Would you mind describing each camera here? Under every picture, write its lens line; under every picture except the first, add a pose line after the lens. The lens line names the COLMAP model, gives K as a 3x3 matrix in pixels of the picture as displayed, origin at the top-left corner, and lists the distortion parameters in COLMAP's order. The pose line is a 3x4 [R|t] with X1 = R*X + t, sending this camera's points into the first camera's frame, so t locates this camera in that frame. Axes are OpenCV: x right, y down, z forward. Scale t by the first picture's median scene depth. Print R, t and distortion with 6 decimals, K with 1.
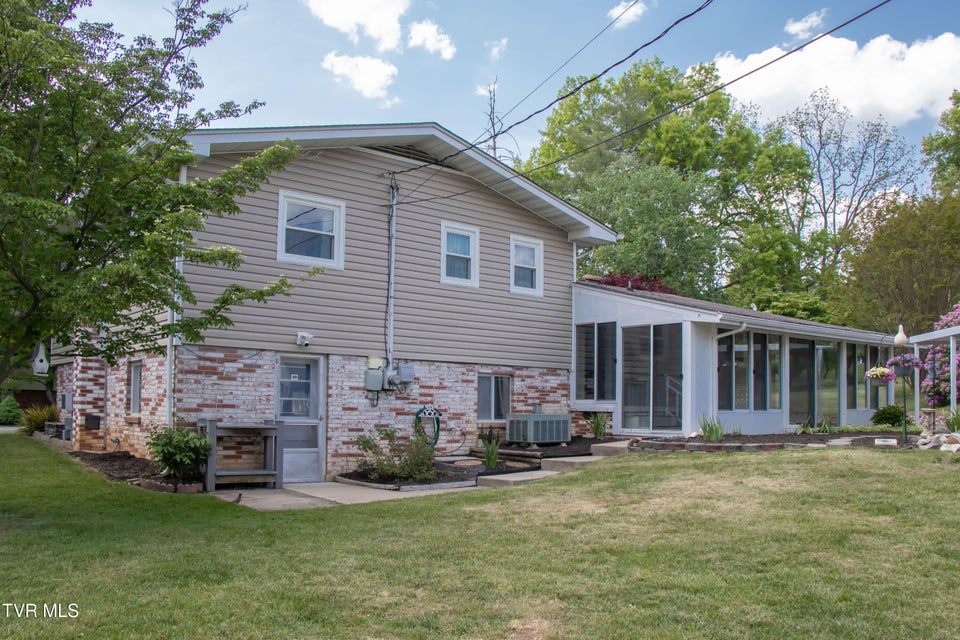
lens RADIAL K [[804.2, 0, 480.9], [0, 804.2, 348.5], [0, 0, 1]] dist [-0.165512, 0.004787]
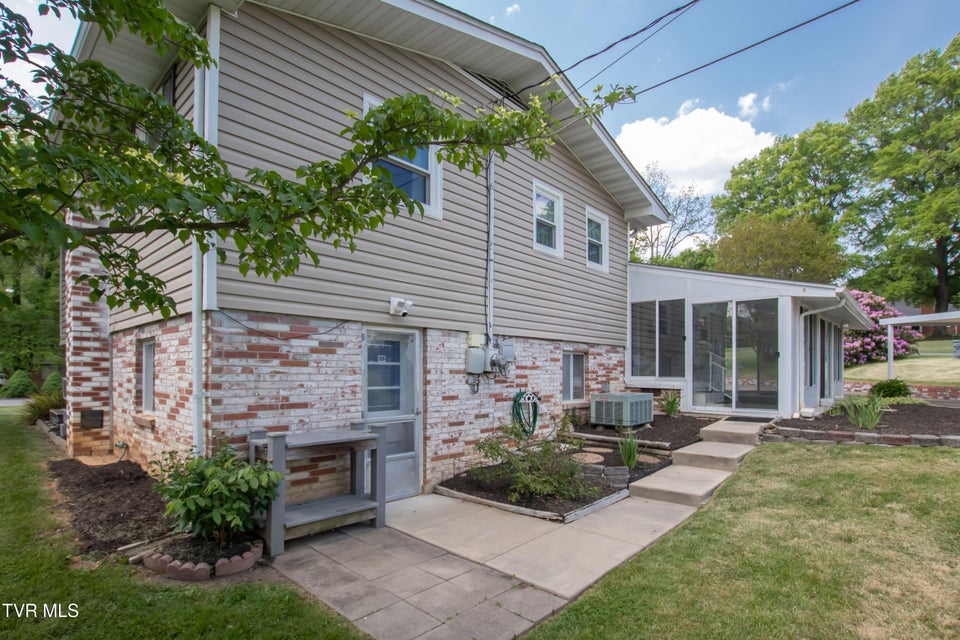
lens RADIAL K [[481.6, 0, 477.7], [0, 481.6, 355.5], [0, 0, 1]] dist [-0.046586, -0.000444]
pose [[0.989726, -0.006407, 0.142833, -0.181406], [-0.000077, 0.998971, 0.045349, 0.010653], [-0.142977, -0.044894, 0.988707, 0.467457]]
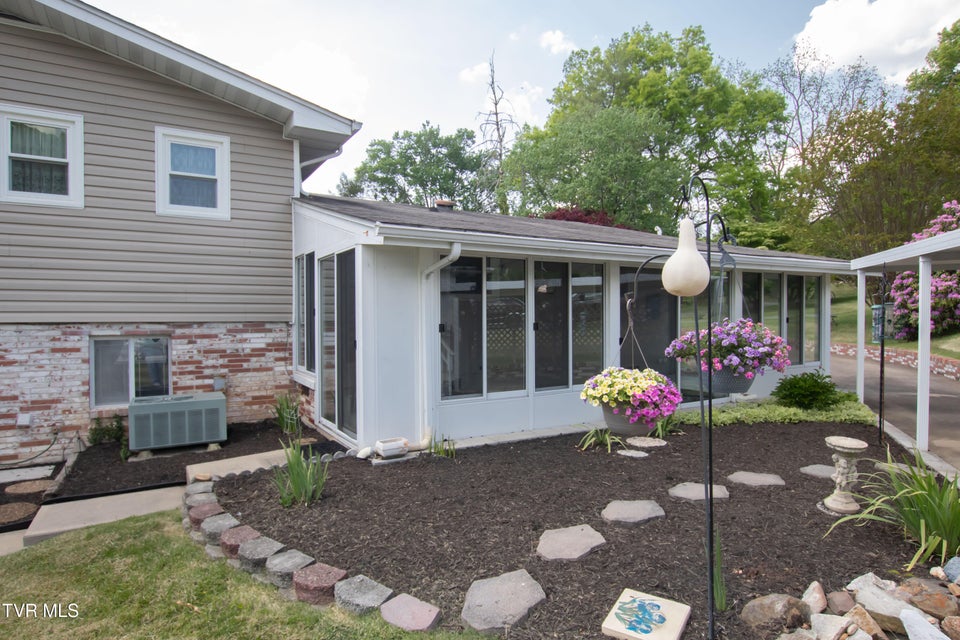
lens RADIAL K [[545.3, 0, 480.0], [0, 545.3, 320.0], [0, 0, 1]] dist [-0.022996, -0.000164]
pose [[0.990311, -0.017054, -0.137817, 0.381206], [0.027709, 0.996741, 0.075765, -0.008289], [0.136076, -0.078850, 0.987556, 0.608135]]
